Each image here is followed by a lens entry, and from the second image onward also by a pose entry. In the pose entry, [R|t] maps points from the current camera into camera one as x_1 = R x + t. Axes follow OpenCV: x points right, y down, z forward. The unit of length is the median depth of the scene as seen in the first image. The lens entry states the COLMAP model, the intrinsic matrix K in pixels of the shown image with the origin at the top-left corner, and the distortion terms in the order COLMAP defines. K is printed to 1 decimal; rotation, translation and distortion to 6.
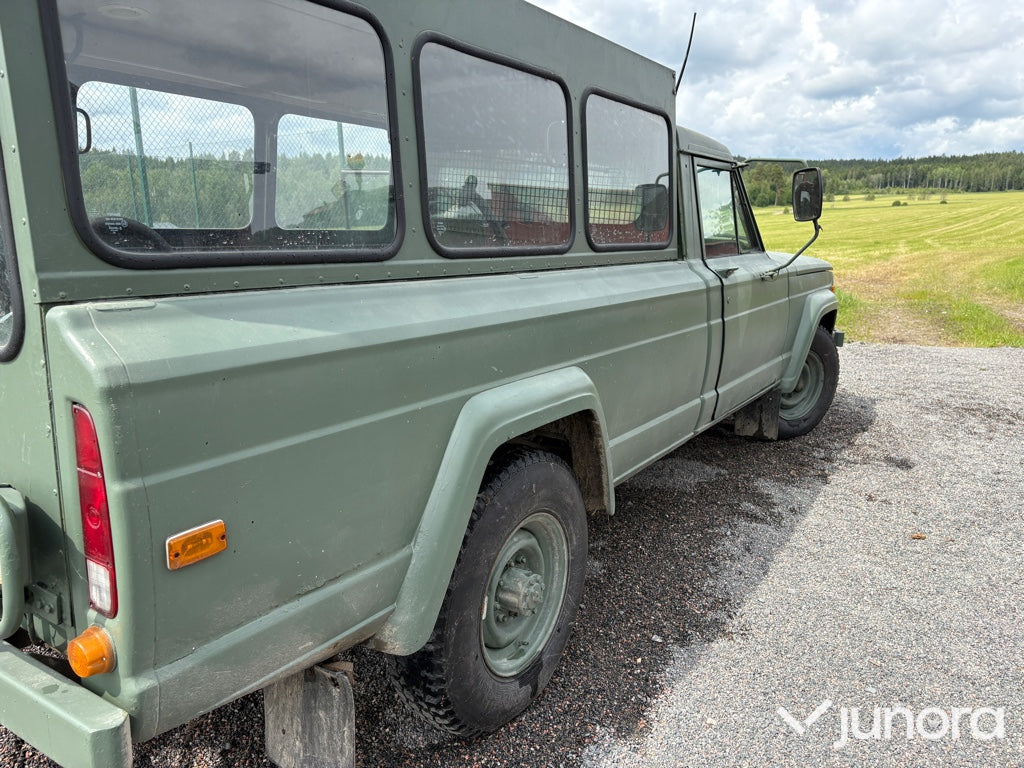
lens RADIAL K [[772.2, 0, 513.5], [0, 772.2, 391.4], [0, 0, 1]] dist [0.042023, -0.039503]
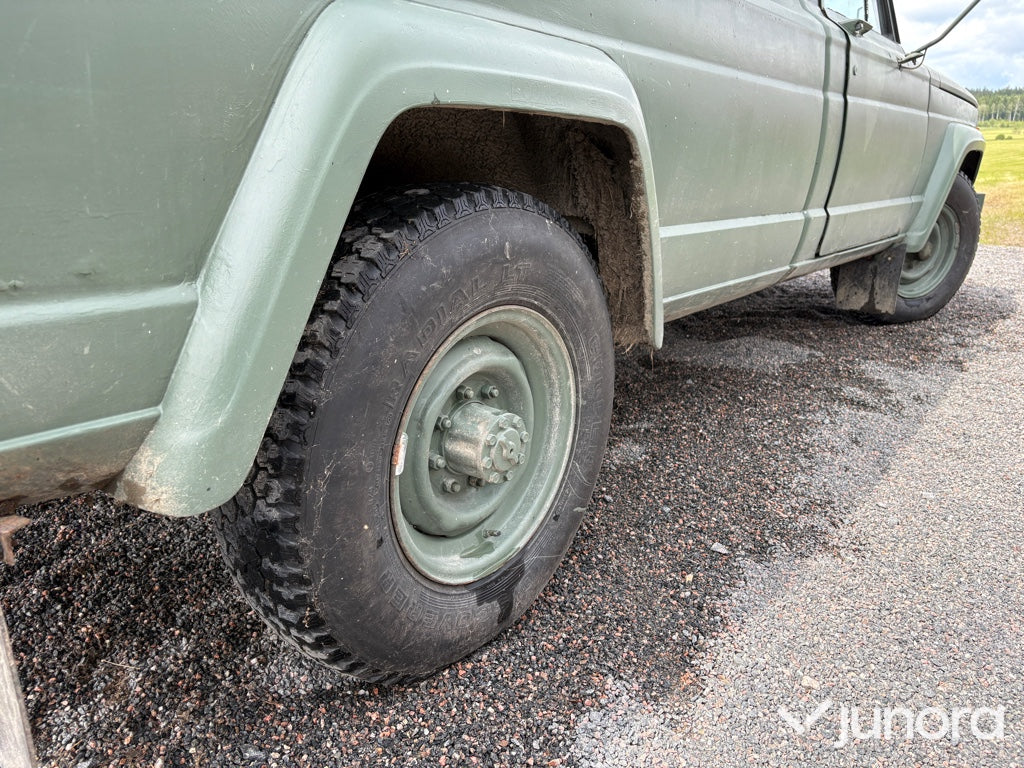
lens RADIAL K [[747.9, 0, 522.3], [0, 747.9, 394.1], [0, 0, 1]] dist [0.053081, -0.056667]
pose [[0.996158, 0.039476, -0.078176, 0.080468], [-0.033343, 0.996375, 0.078261, 0.181181], [0.080982, -0.075353, 0.993863, 0.460785]]
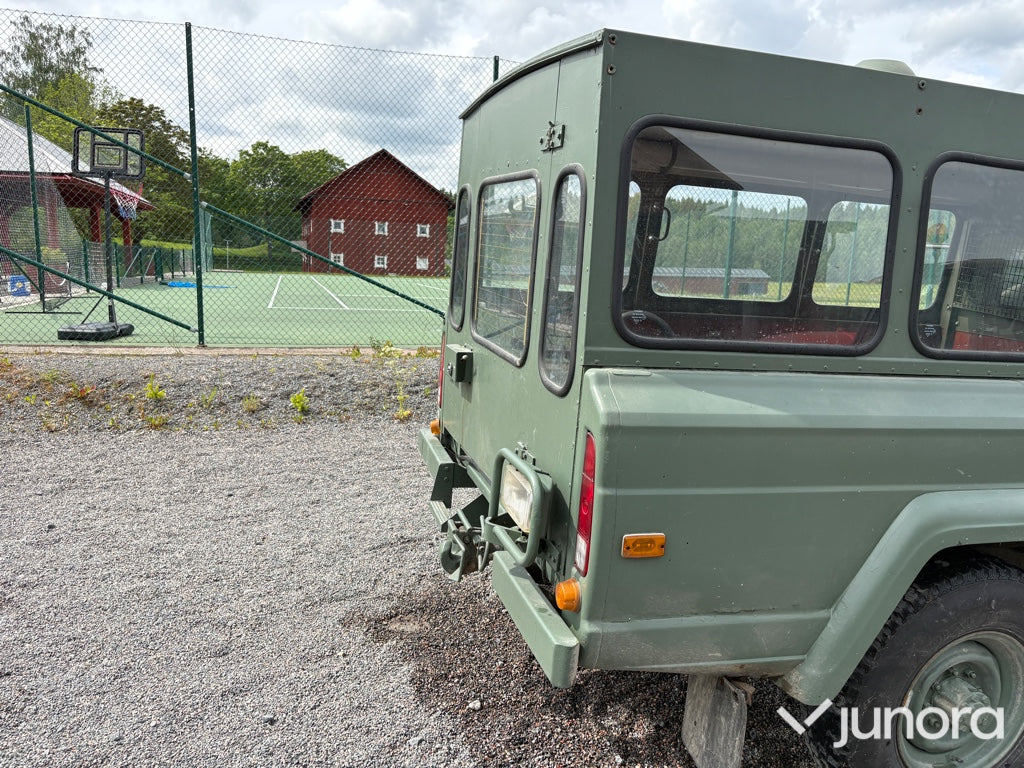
lens RADIAL K [[801.7, 0, 510.5], [0, 801.7, 389.0], [0, 0, 1]] dist [0.006932, -0.009028]
pose [[0.749706, 0.159982, -0.642142, 0.170972], [-0.197845, 0.980144, 0.013206, -0.029873], [0.631505, 0.117144, 0.766472, -0.169965]]
